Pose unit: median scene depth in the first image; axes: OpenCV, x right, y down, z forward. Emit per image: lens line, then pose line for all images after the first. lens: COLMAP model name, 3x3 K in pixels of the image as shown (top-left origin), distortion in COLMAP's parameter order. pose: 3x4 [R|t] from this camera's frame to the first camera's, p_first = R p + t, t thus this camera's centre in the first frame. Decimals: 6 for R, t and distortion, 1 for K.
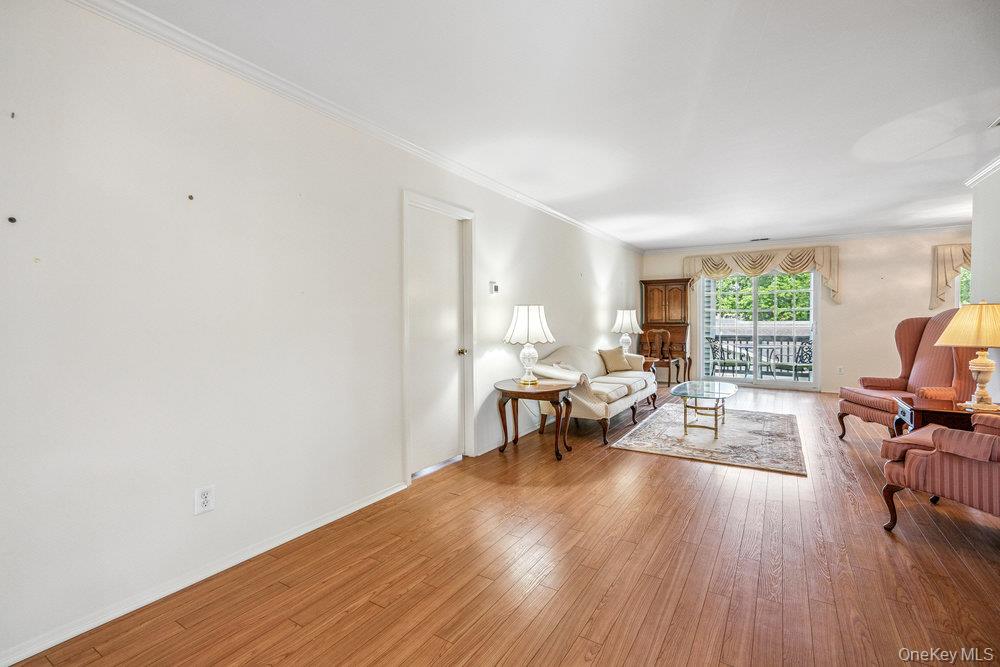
lens RADIAL K [[451.7, 0, 500.5], [0, 451.7, 327.8], [0, 0, 1]] dist [-0.000547, 0.000811]
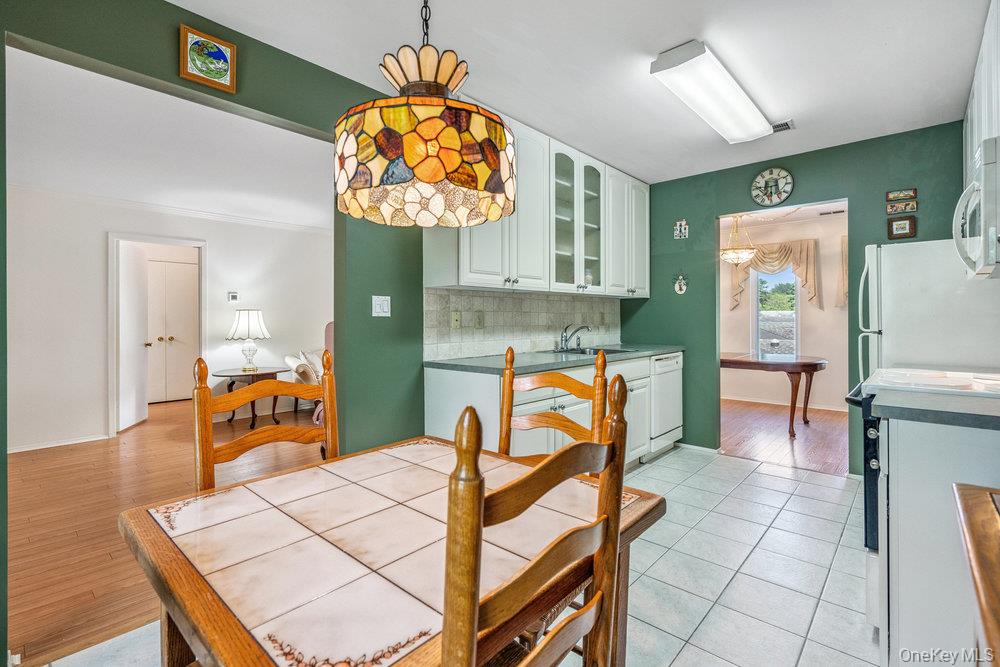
lens RADIAL K [[457.4, 0, 497.2], [0, 457.4, 317.0], [0, 0, 1]] dist [-0.003495, 0.000904]
pose [[0.983517, -0.000598, -0.180816, 0.887829], [-0.002819, 0.999822, -0.018639, -0.006857], [0.180795, 0.018842, 0.983340, -0.146690]]
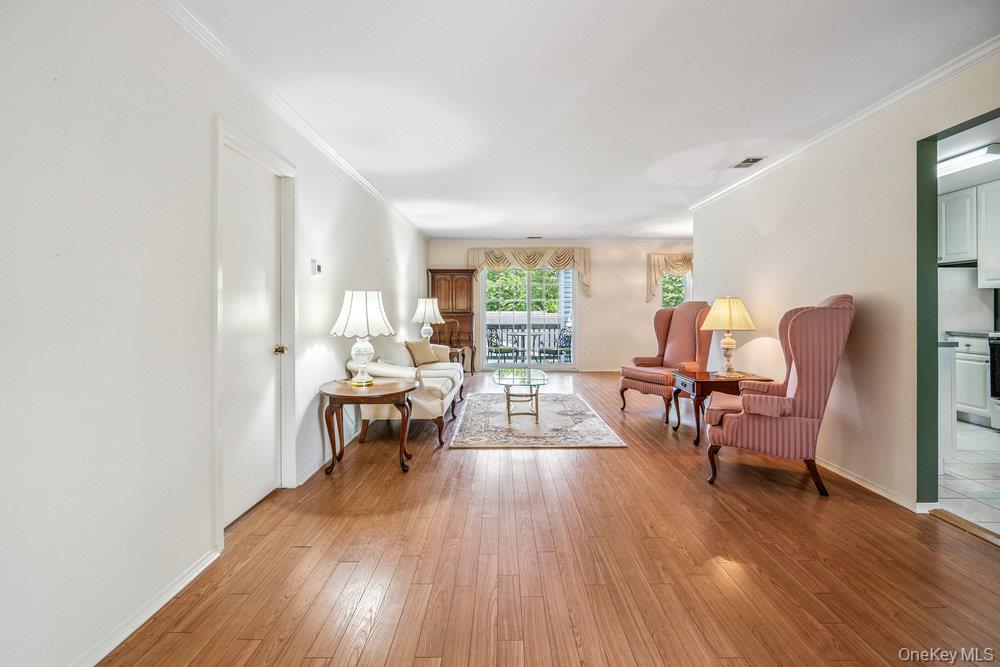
lens RADIAL K [[462.4, 0, 499.3], [0, 462.4, 306.8], [0, 0, 1]] dist [-0.018797, 0.012356]
pose [[0.852017, 0.007095, 0.523467, -0.148086], [0.005574, 0.999729, -0.022624, 0.000410], [-0.523485, 0.022194, 0.851746, 0.130667]]
